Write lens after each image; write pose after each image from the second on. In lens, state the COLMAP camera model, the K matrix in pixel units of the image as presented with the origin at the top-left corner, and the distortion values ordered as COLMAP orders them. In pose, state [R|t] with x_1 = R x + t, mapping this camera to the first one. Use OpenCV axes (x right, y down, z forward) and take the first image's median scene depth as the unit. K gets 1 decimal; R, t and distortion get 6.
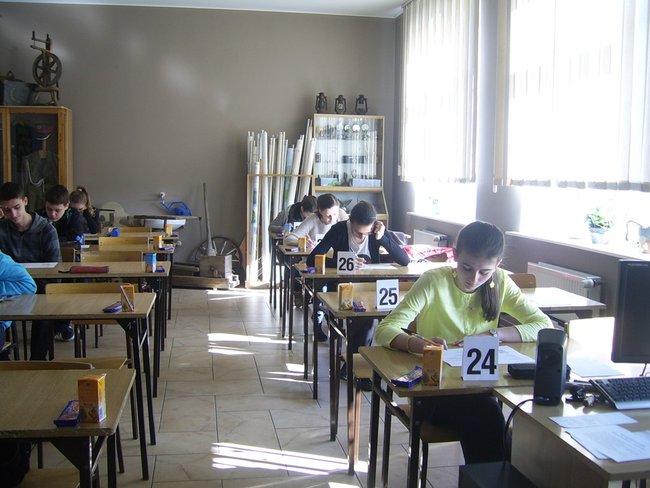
lens RADIAL K [[695.2, 0, 323.9], [0, 695.2, 244.8], [0, 0, 1]] dist [-0.016664, 0.000000]
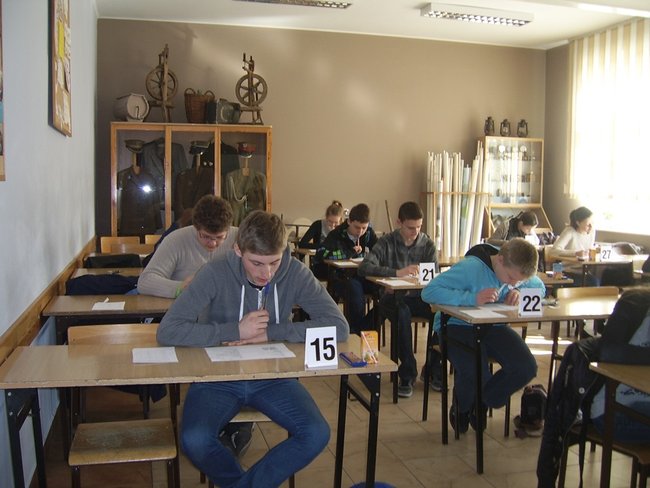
lens RADIAL K [[695.2, 0, 326.3], [0, 695.2, 243.9], [0, 0, 1]] dist [-0.016664, 0.000000]
pose [[0.990048, -0.008188, 0.140495, -0.415618], [0.011245, 0.999717, -0.020976, -0.000859], [-0.140283, 0.022347, 0.989859, -0.032172]]
